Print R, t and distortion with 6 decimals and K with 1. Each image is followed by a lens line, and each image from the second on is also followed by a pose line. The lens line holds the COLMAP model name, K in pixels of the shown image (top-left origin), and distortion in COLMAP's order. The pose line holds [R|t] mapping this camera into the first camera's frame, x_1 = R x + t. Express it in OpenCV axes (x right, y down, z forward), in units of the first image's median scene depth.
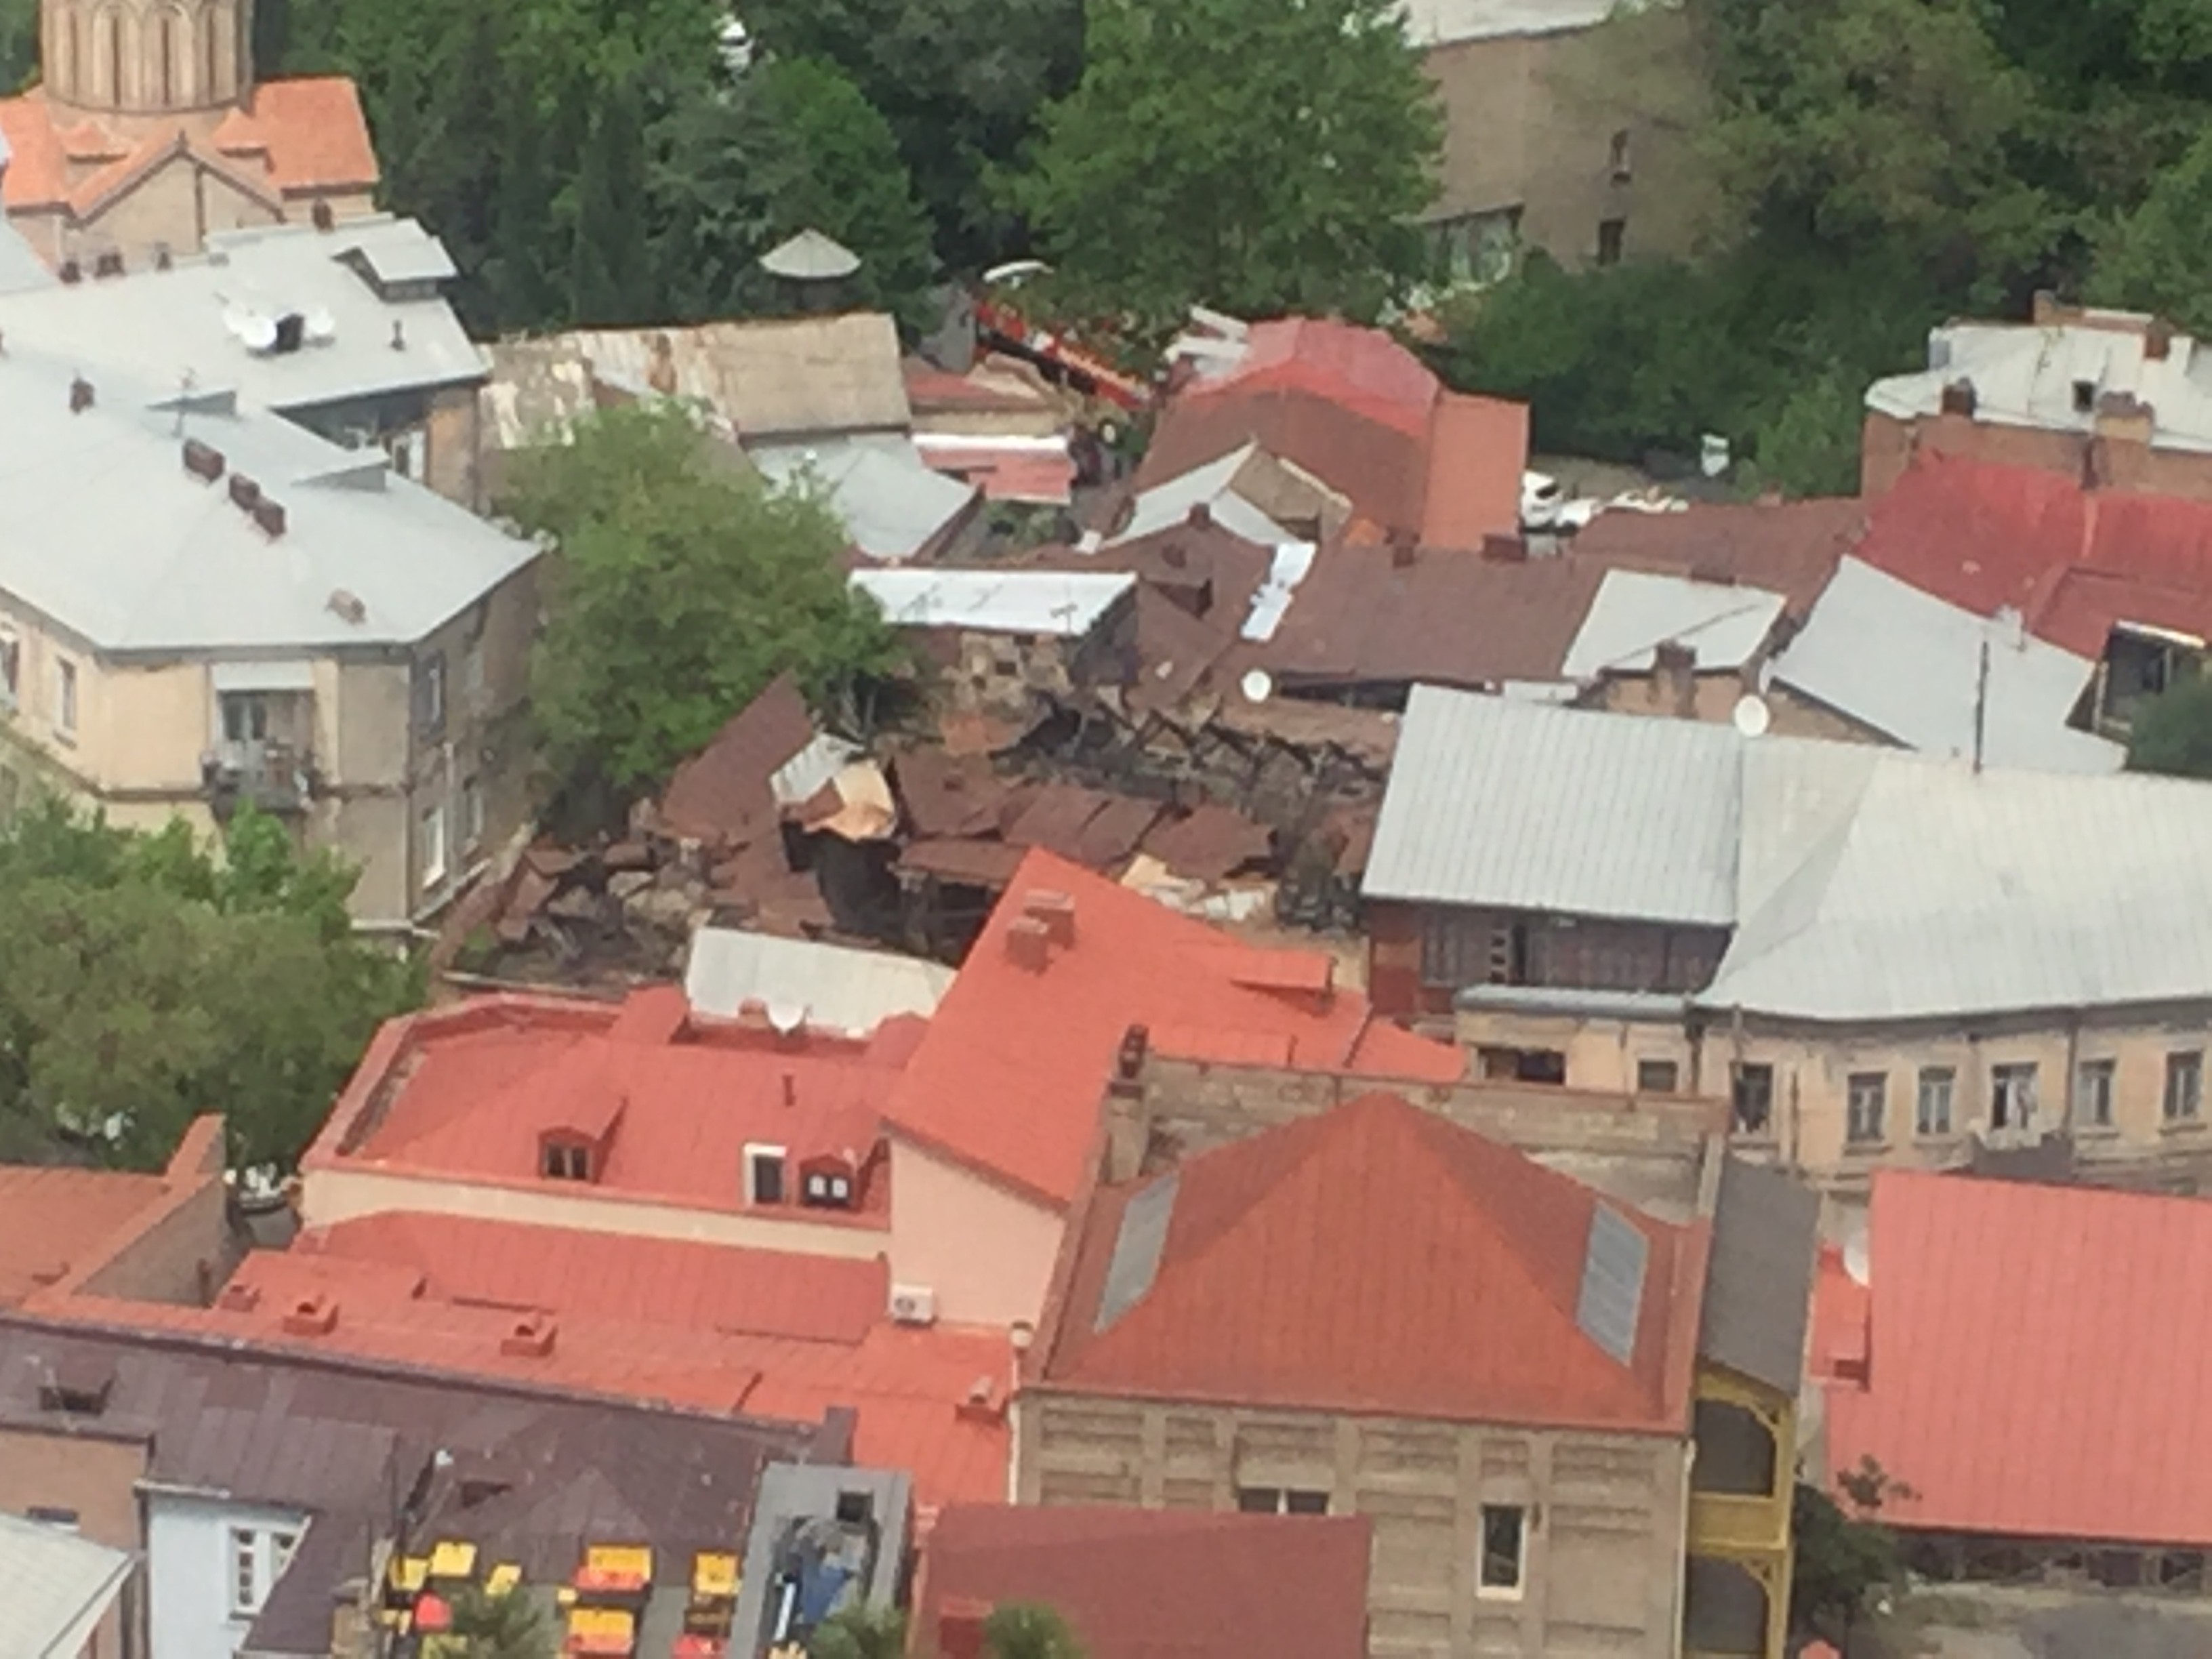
lens RADIAL K [[9437.9, 0, 1106.0], [0, 9437.9, 829.5], [0, 0, 1]] dist [-0.036131, 4.318498]
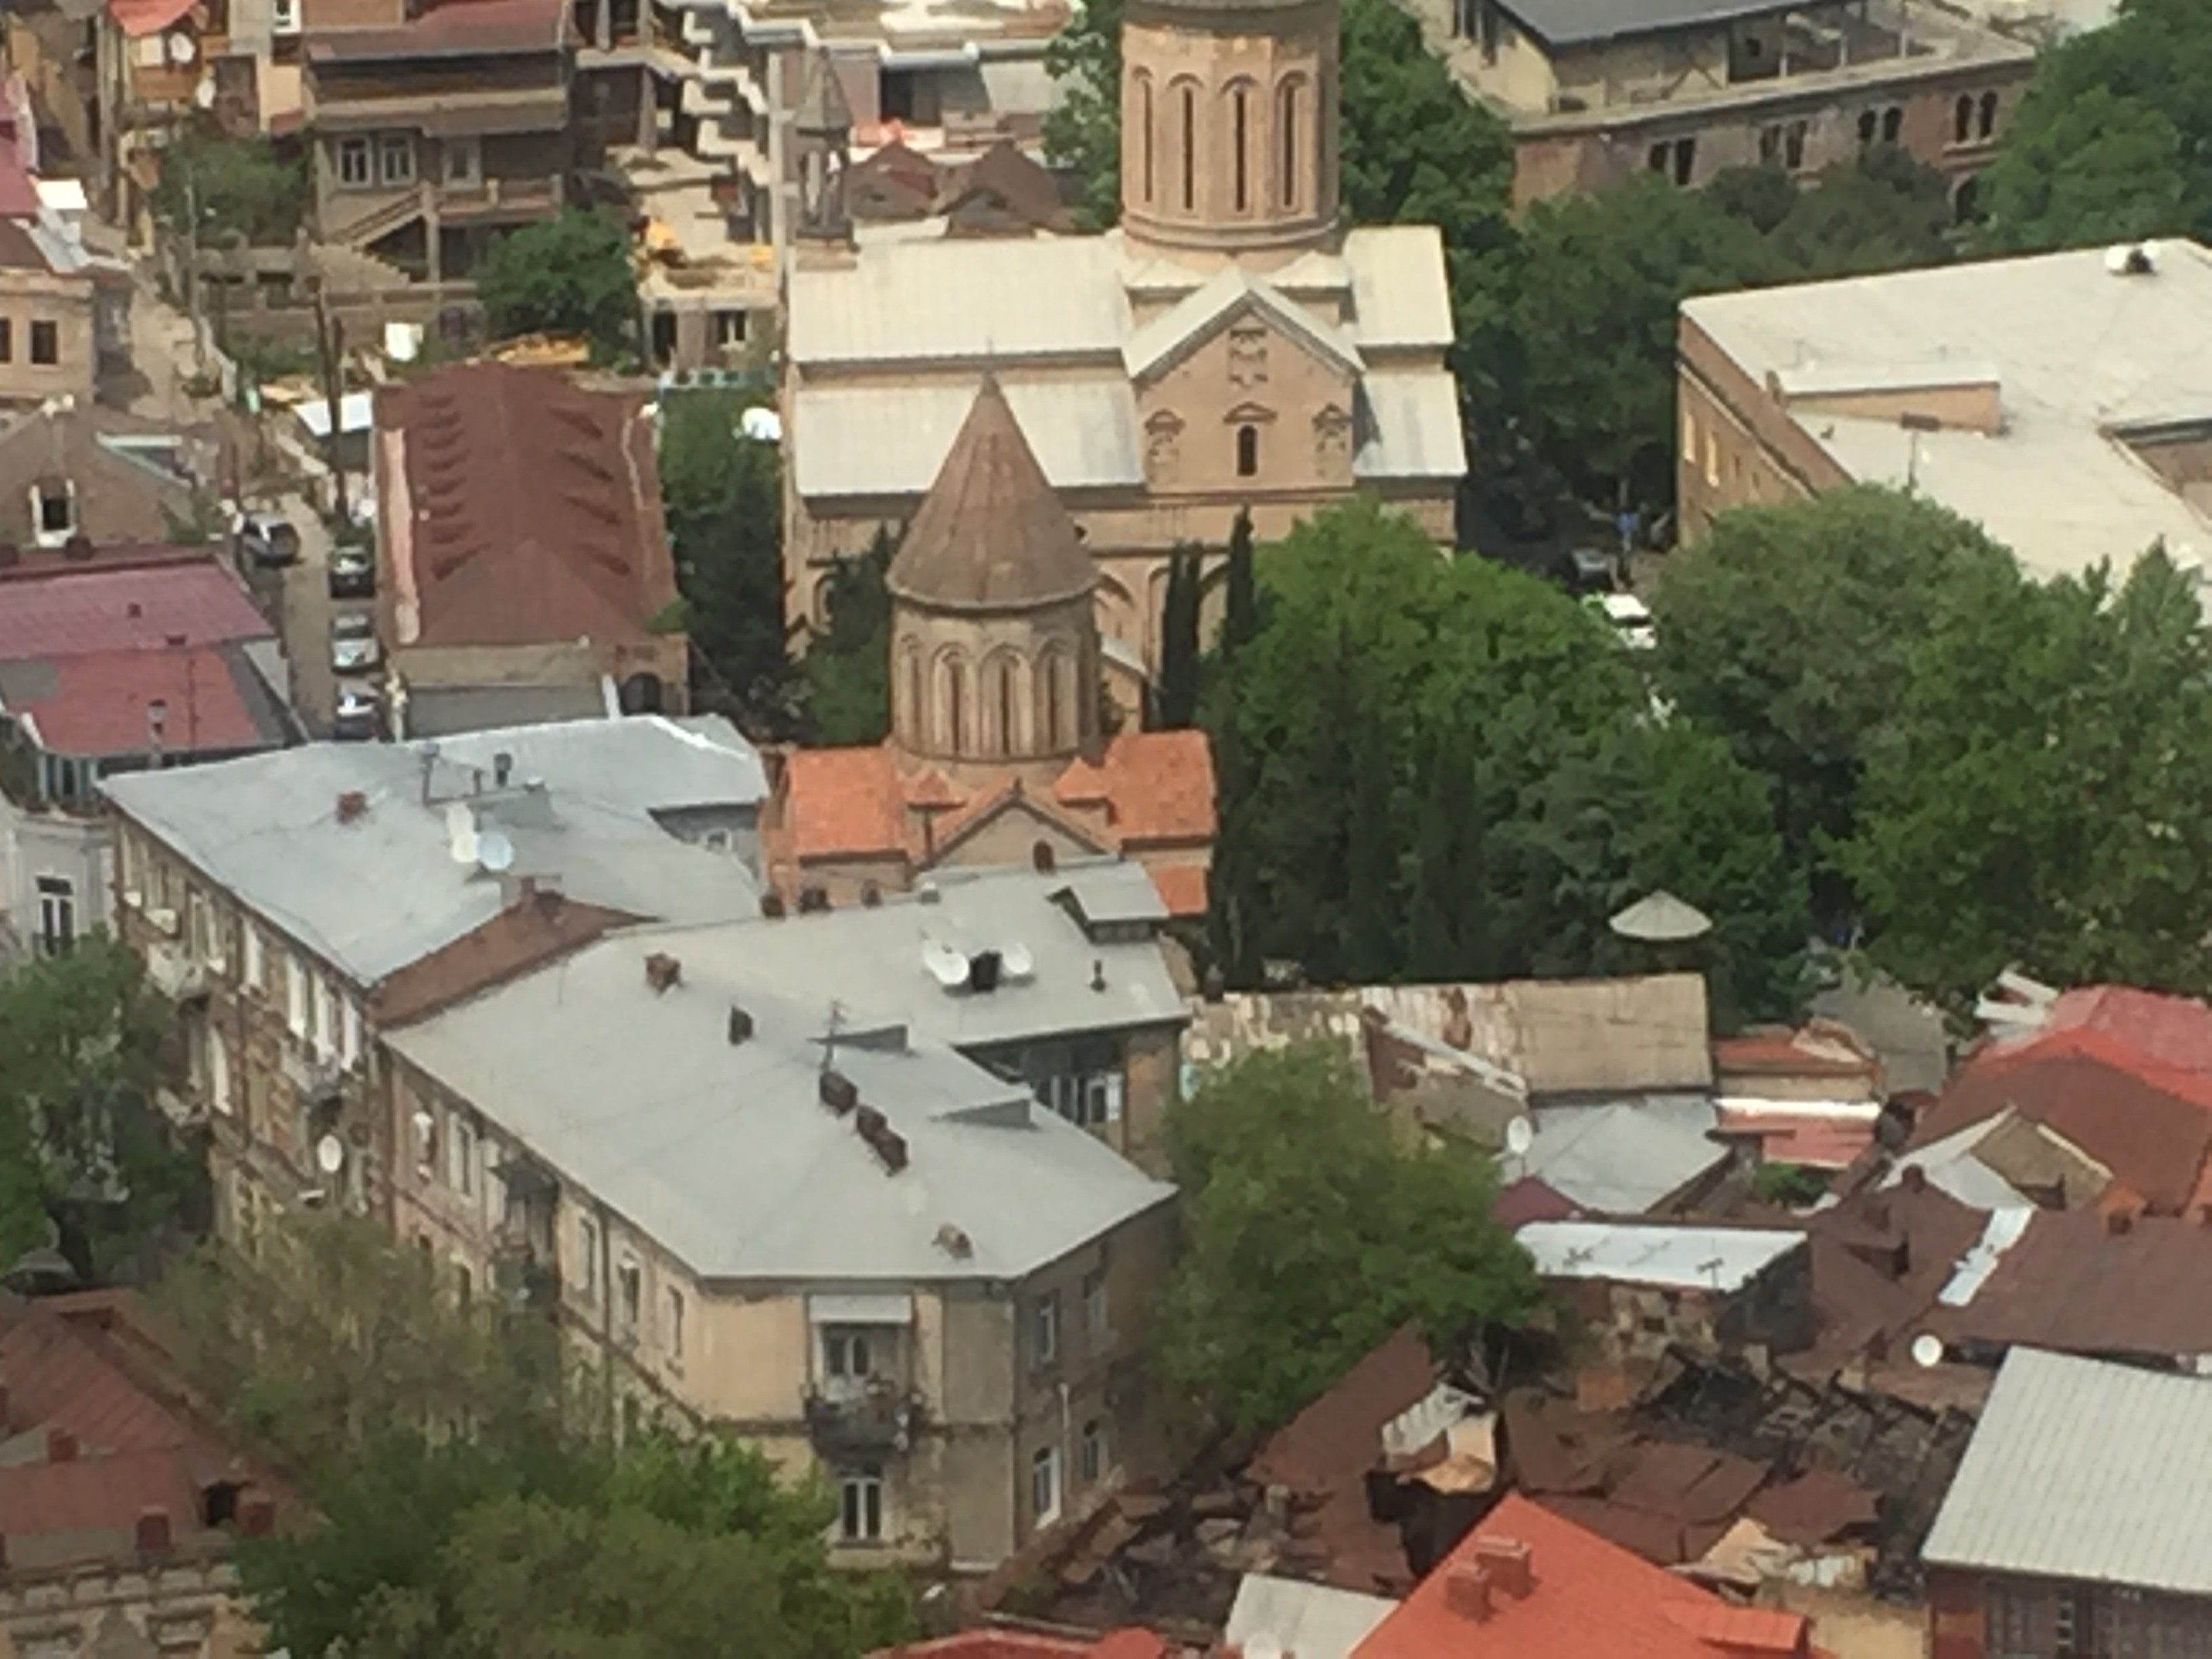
lens RADIAL K [[9437.9, 0, 1106.0], [0, 9437.9, 829.5], [0, 0, 1]] dist [-0.036131, 4.318498]
pose [[0.982446, 0.015445, -0.185905, 0.112507], [-0.030069, 0.996647, -0.076102, 0.007662], [0.184106, 0.080357, 0.979616, 0.034218]]
